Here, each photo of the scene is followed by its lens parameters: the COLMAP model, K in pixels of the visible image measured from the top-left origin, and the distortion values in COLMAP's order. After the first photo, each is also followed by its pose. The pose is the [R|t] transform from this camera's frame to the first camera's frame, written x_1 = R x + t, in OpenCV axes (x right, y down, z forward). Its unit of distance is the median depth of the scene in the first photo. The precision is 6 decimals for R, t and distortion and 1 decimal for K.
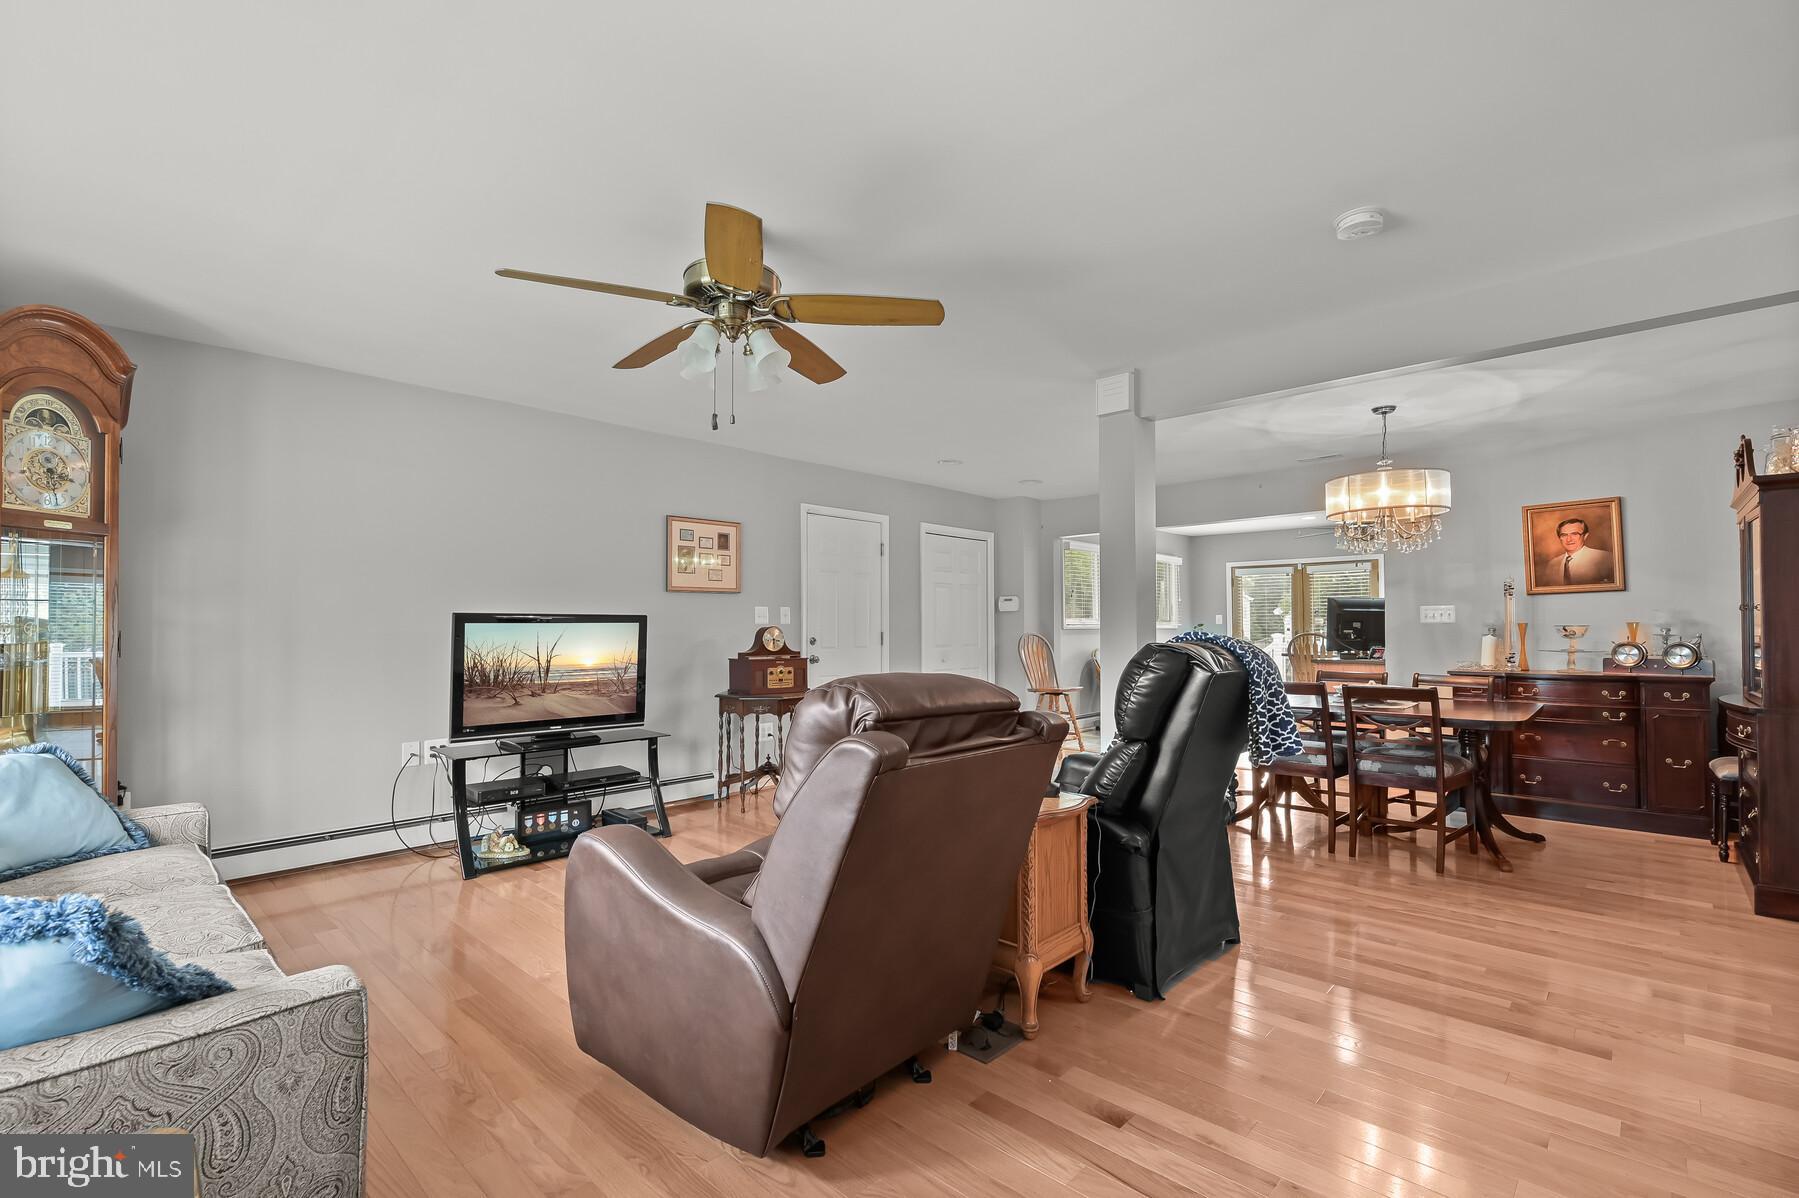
lens RADIAL K [[809.9, 0, 897.8], [0, 809.9, 607.7], [0, 0, 1]] dist [-0.002443, 0.000701]
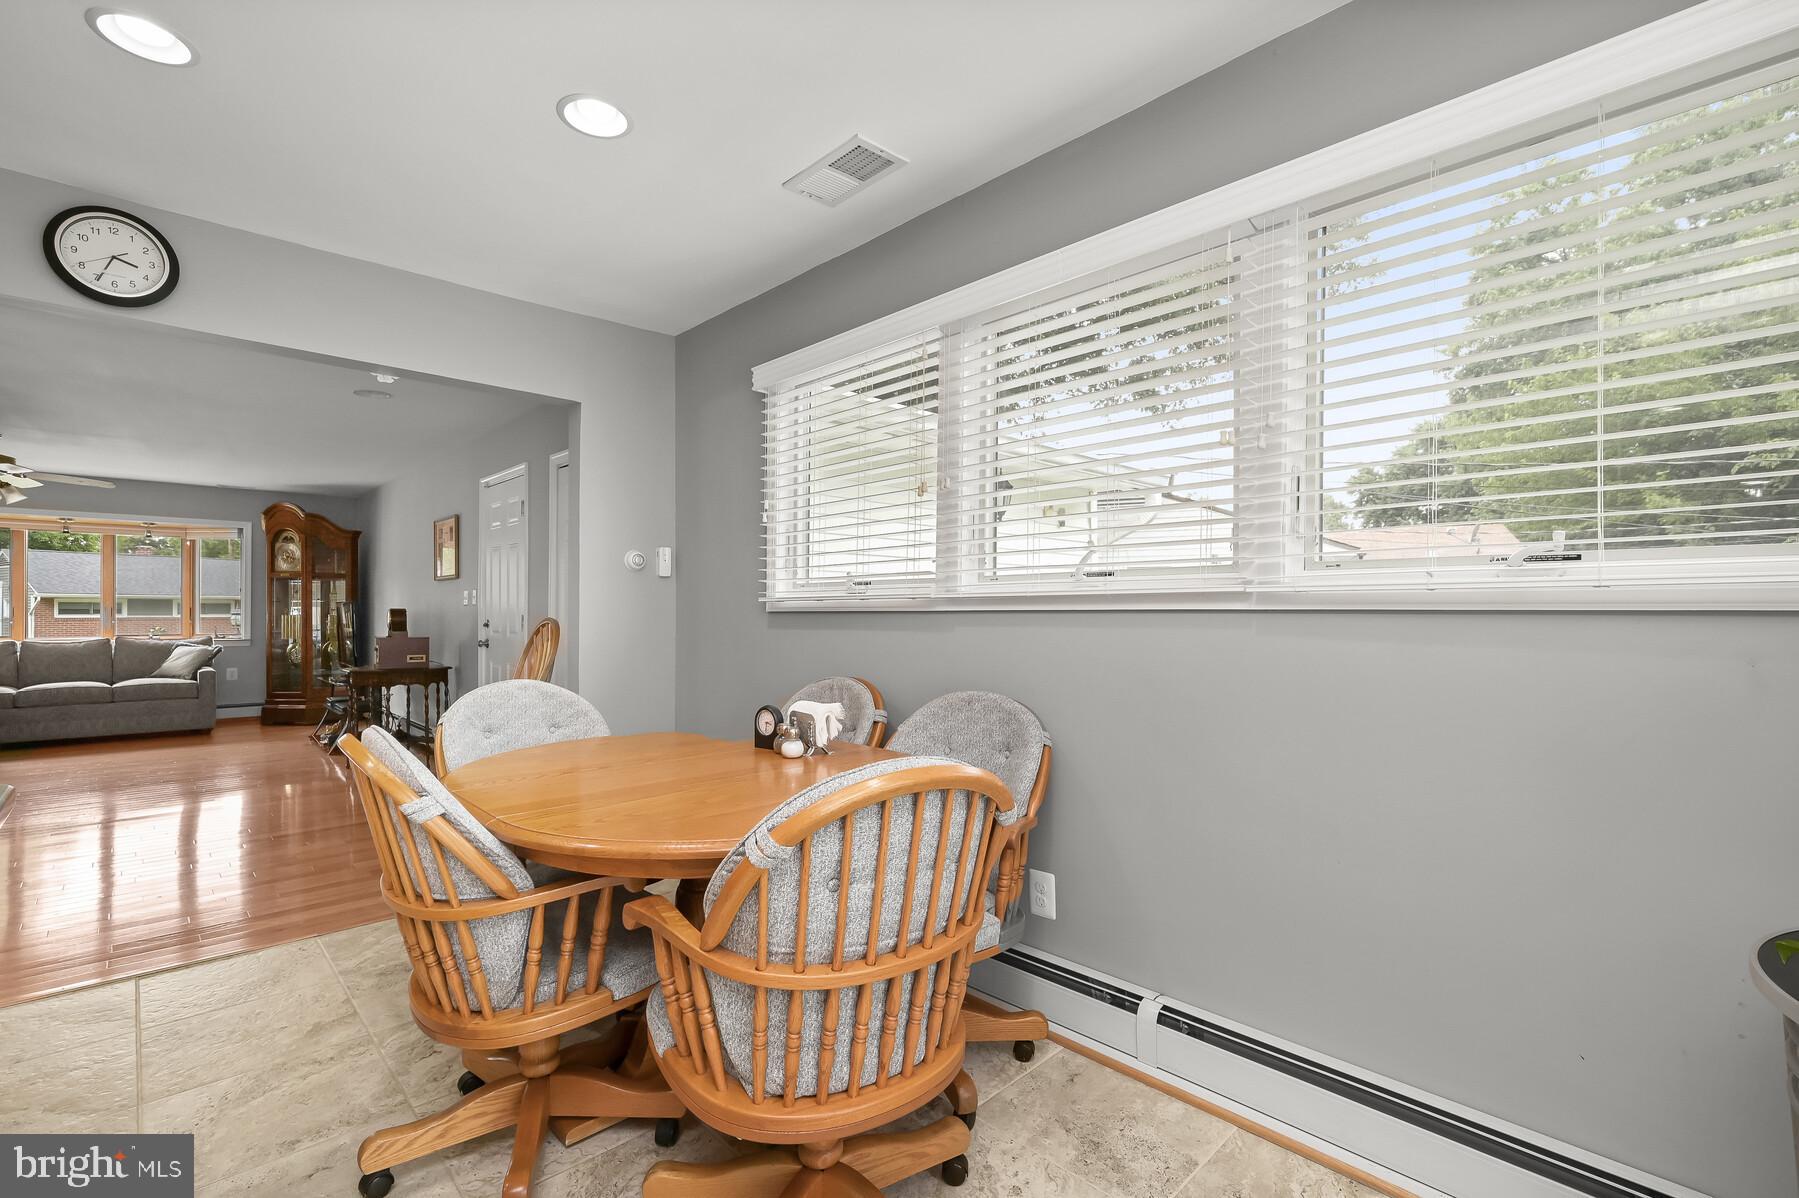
lens RADIAL K [[809.9, 0, 915.4], [0, 809.9, 603.9], [0, 0, 1]] dist [-0.002443, 0.000701]
pose [[-0.047568, -0.004438, -0.998858, 0.967940], [0.027212, 0.999613, -0.005737, 0.045712], [0.998497, -0.027454, -0.047428, 1.847021]]
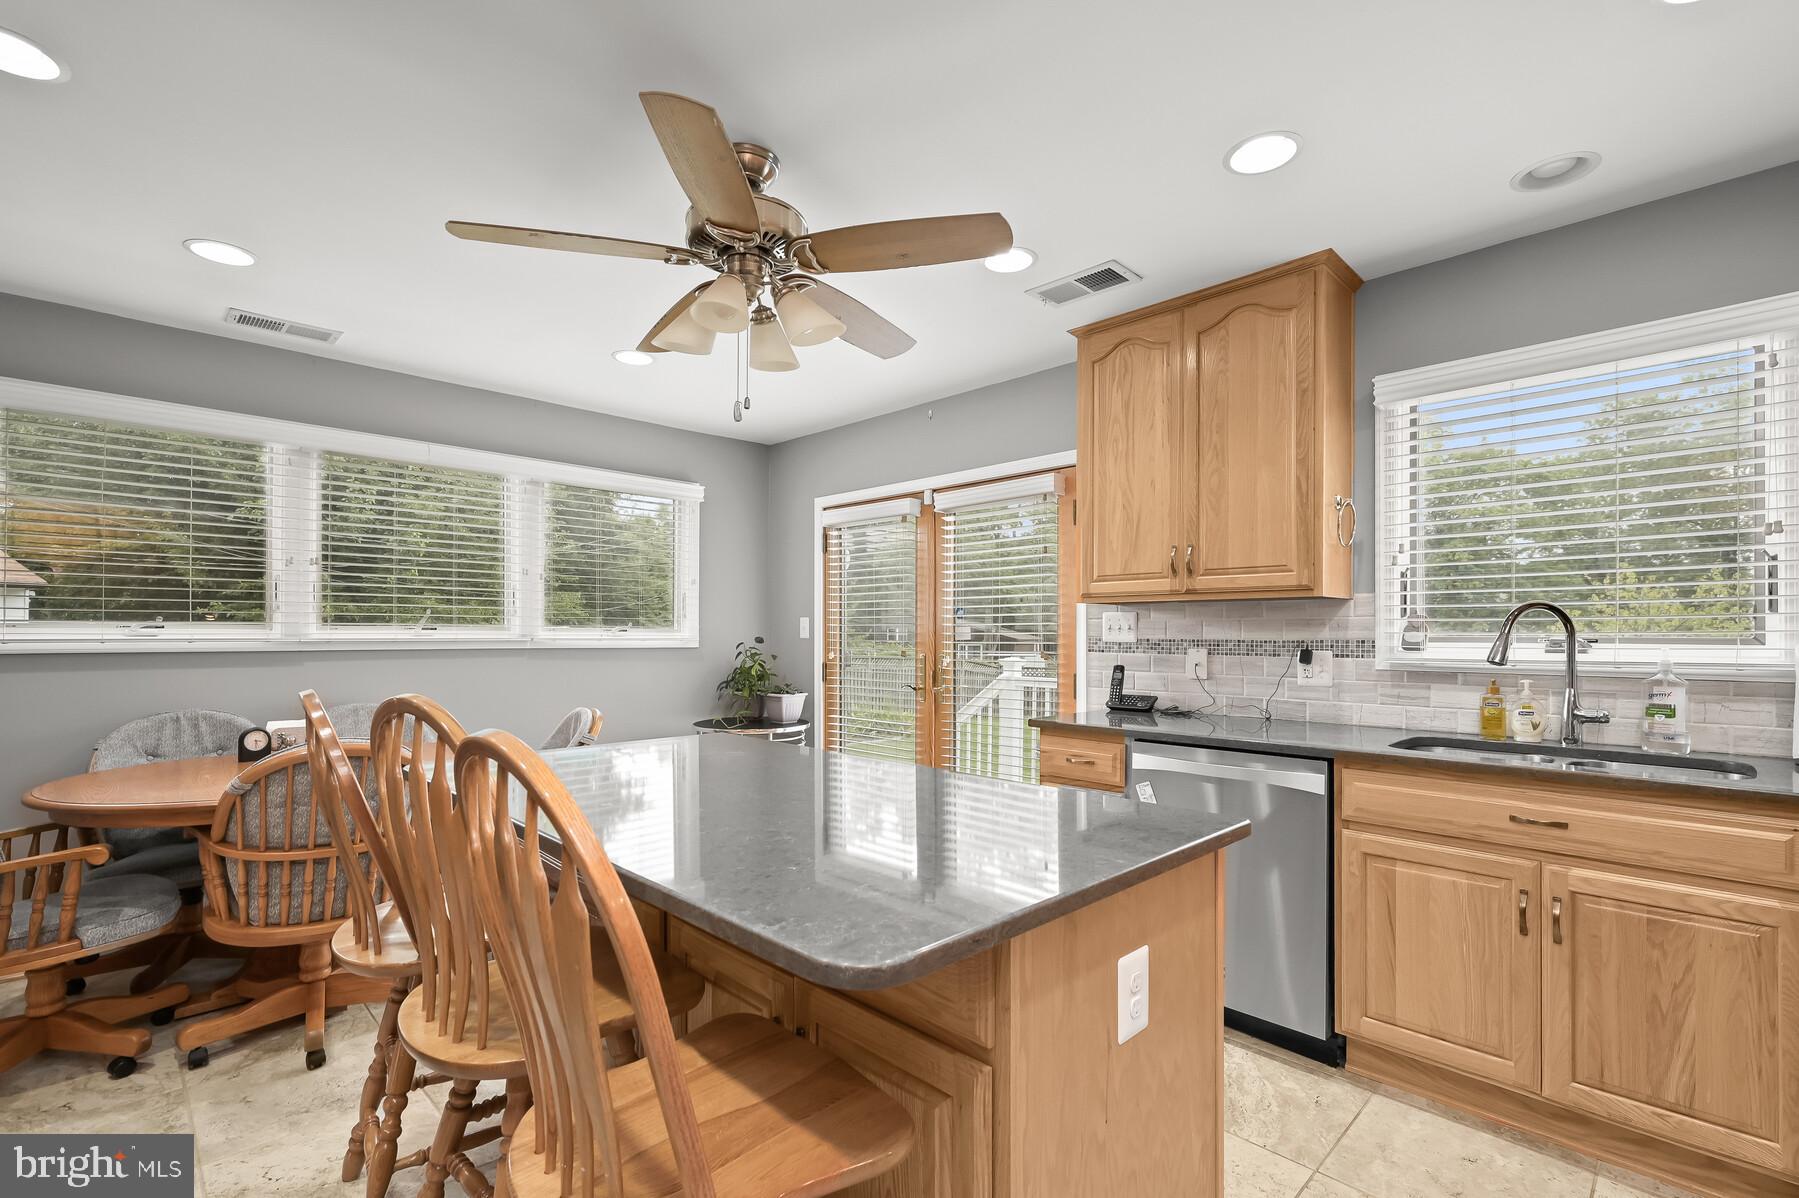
lens RADIAL K [[809.9, 0, 903.2], [0, 809.9, 623.4], [0, 0, 1]] dist [-0.002443, 0.000701]
pose [[0.999270, 0.006559, -0.037635, 1.001929], [-0.006123, 0.999913, 0.011693, 0.014446], [0.037708, -0.011454, 0.999223, 1.193579]]
